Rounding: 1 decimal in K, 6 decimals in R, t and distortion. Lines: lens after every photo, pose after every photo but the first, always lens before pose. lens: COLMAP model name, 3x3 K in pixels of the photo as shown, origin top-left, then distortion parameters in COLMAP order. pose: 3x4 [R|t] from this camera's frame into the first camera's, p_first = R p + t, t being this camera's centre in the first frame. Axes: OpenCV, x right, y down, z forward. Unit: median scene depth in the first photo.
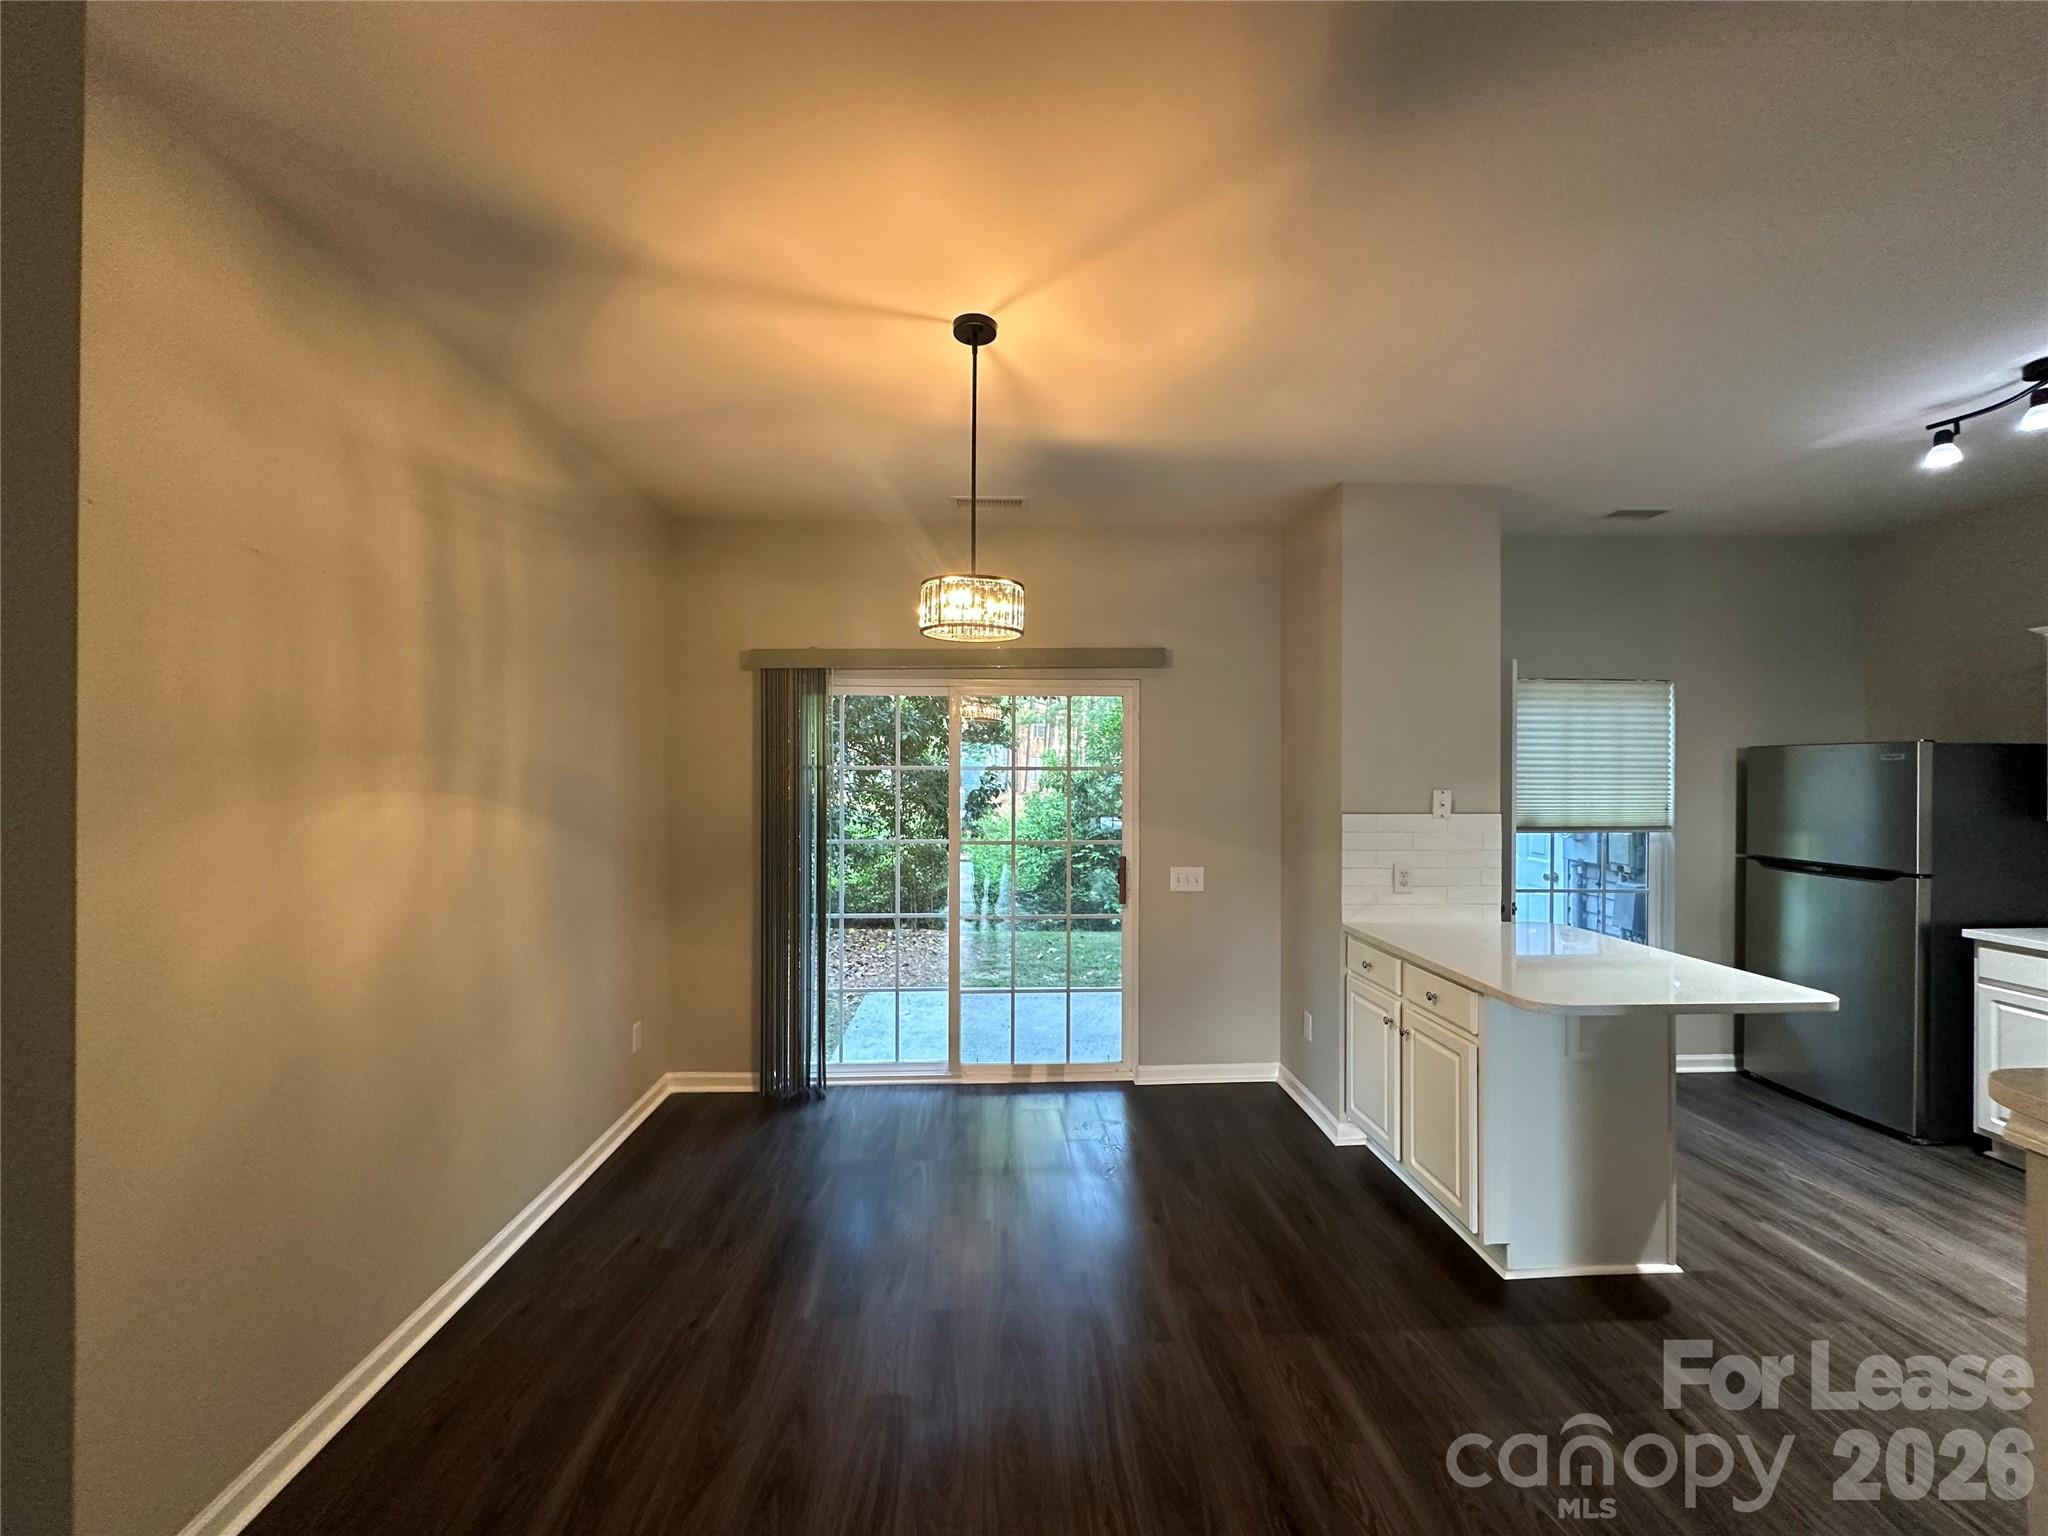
lens RADIAL K [[814.7, 0, 1027.7], [0, 814.7, 769.5], [0, 0, 1]] dist [-0.002696, 0.000140]
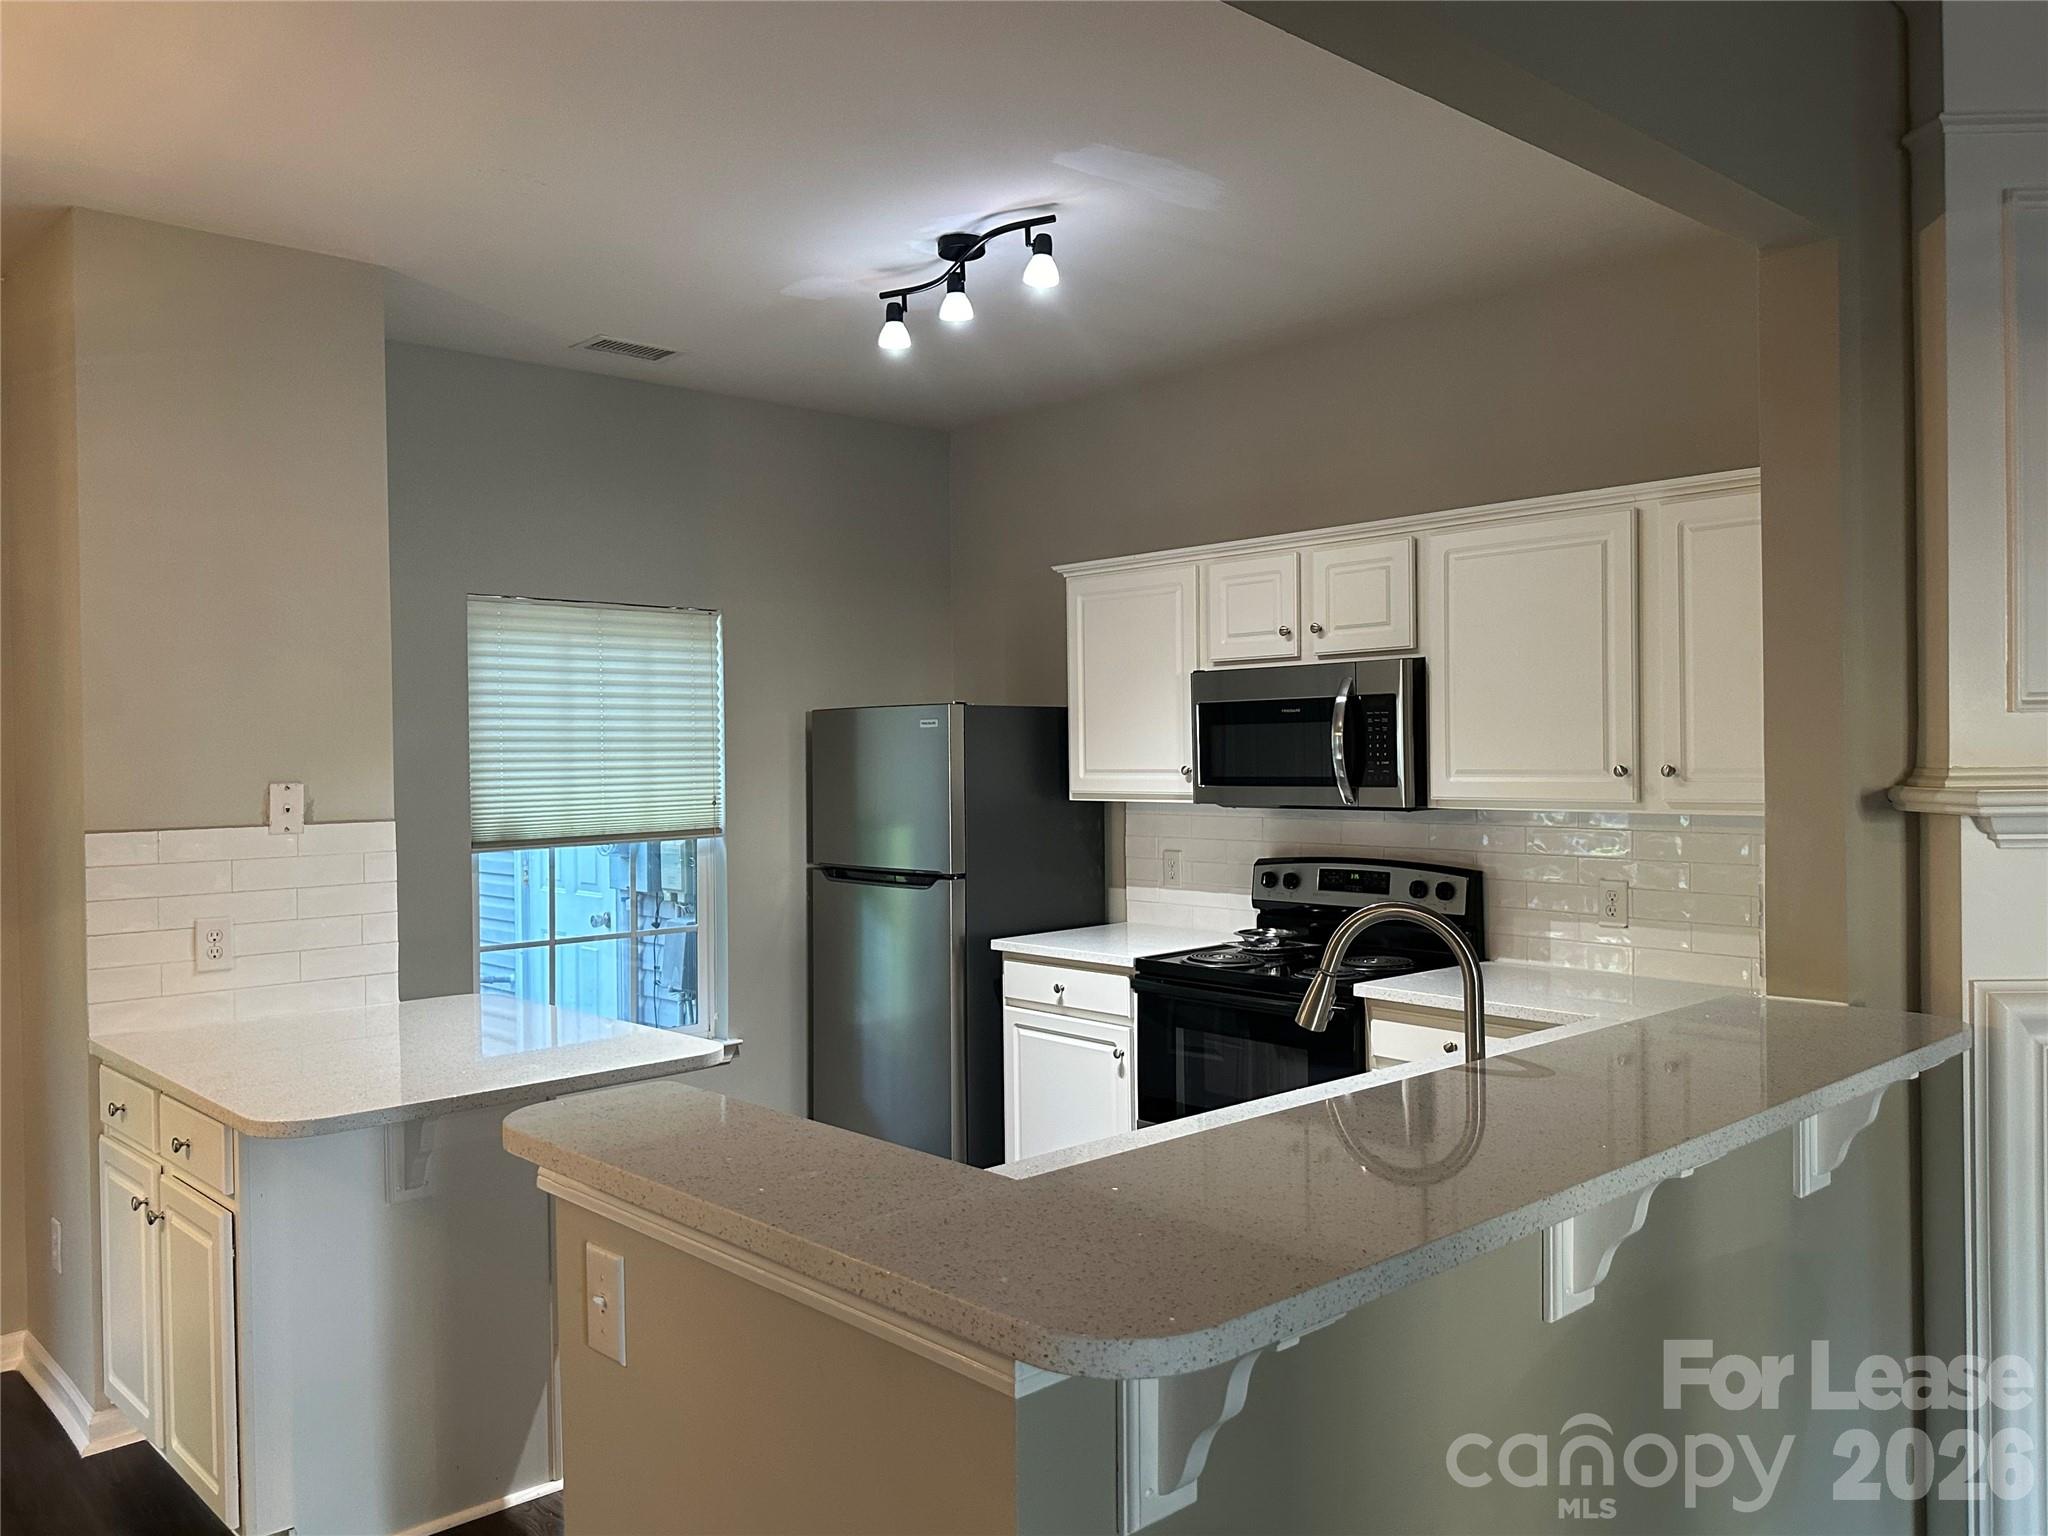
lens RADIAL K [[1560.1, 0, 1020.4], [0, 1560.1, 773.0], [0, 0, 1]] dist [0.119129, -0.170258]
pose [[0.770114, -0.023878, 0.637459, 0.184962], [0.015356, 0.999704, 0.018895, 0.004181], [-0.637721, -0.004762, 0.770253, -0.179429]]
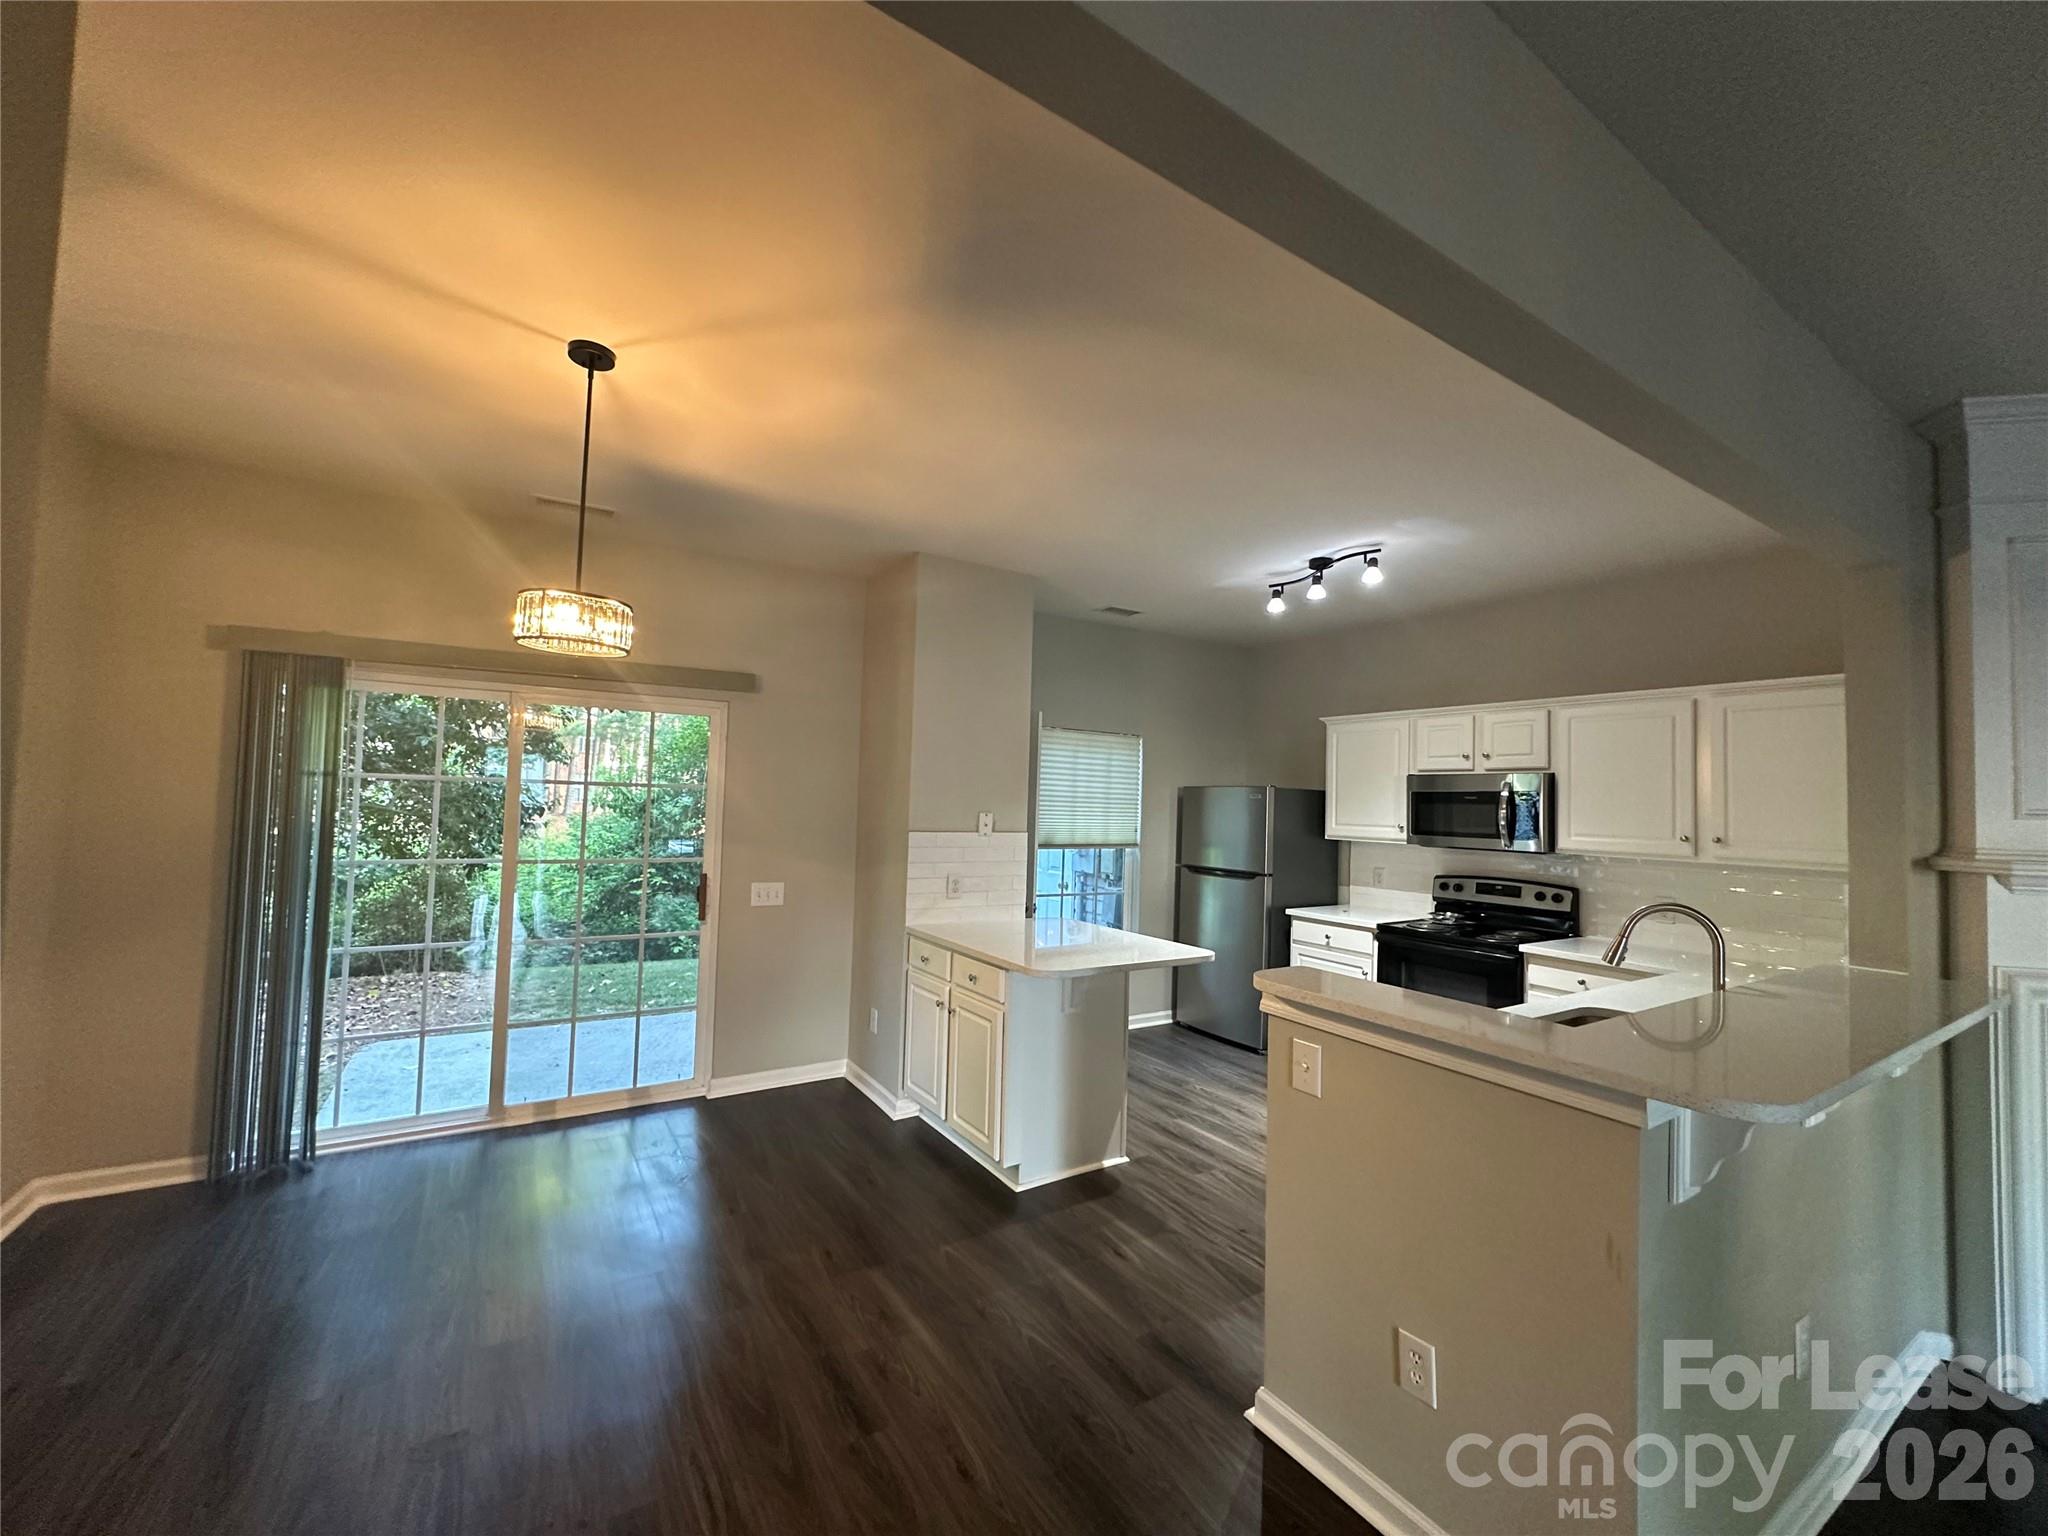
lens RADIAL K [[814.7, 0, 1027.7], [0, 814.7, 769.5], [0, 0, 1]] dist [-0.002696, 0.000140]
pose [[0.869570, 0.043656, 0.491877, -0.042803], [-0.028443, 0.998859, -0.038369, 0.004909], [-0.492990, 0.019374, 0.869819, -0.098988]]
